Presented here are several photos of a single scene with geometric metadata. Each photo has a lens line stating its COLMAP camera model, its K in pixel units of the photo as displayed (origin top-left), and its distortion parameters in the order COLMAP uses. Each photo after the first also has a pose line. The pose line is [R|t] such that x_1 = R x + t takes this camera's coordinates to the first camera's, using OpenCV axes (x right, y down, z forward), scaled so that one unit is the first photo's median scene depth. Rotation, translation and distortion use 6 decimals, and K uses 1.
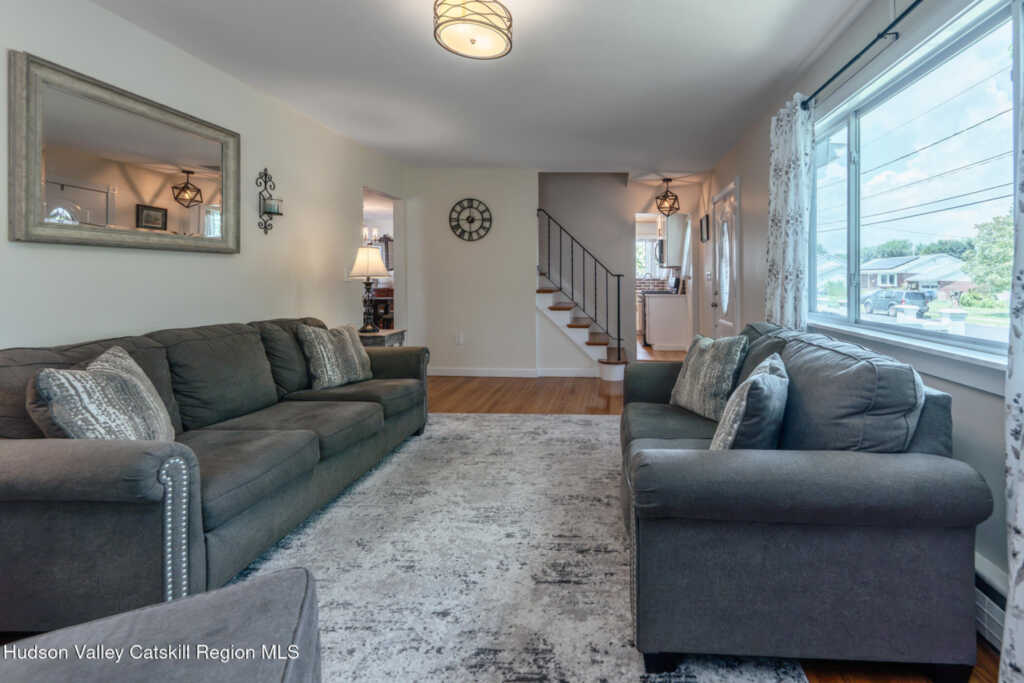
lens RADIAL K [[436.7, 0, 592.8], [0, 436.7, 271.8], [0, 0, 1]] dist [-0.000522, -0.000008]
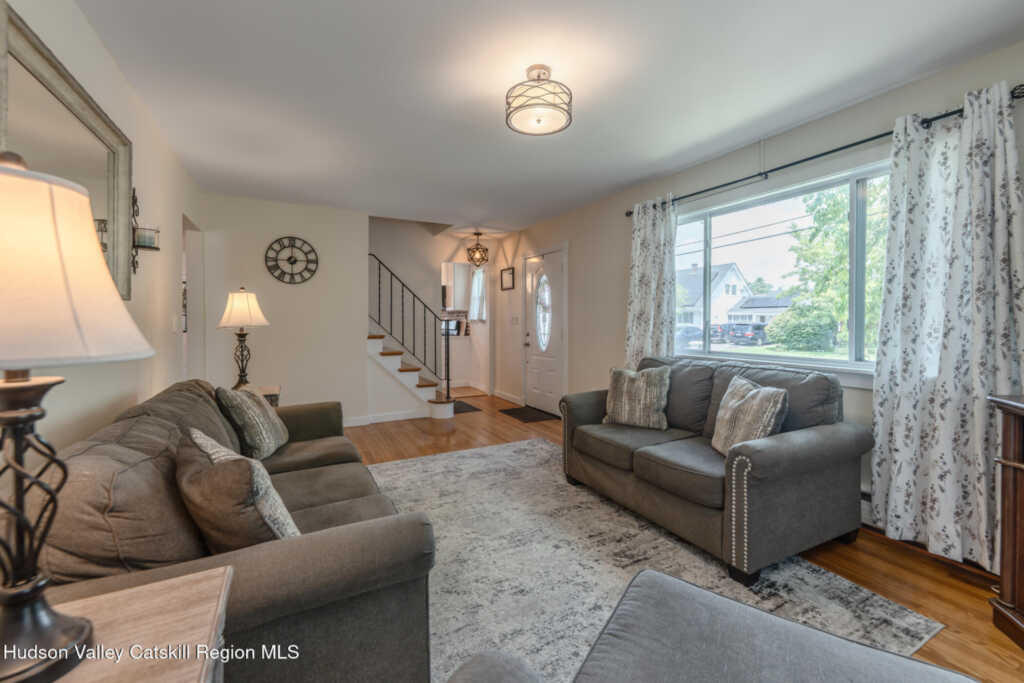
lens RADIAL K [[422.7, 0, 493.4], [0, 422.7, 317.4], [0, 0, 1]] dist [0.002456, 0.000253]
pose [[0.880505, -0.007085, 0.473985, -0.597084], [0.001432, 0.999923, 0.012286, -0.020372], [-0.474036, -0.010139, 0.880447, 0.055542]]
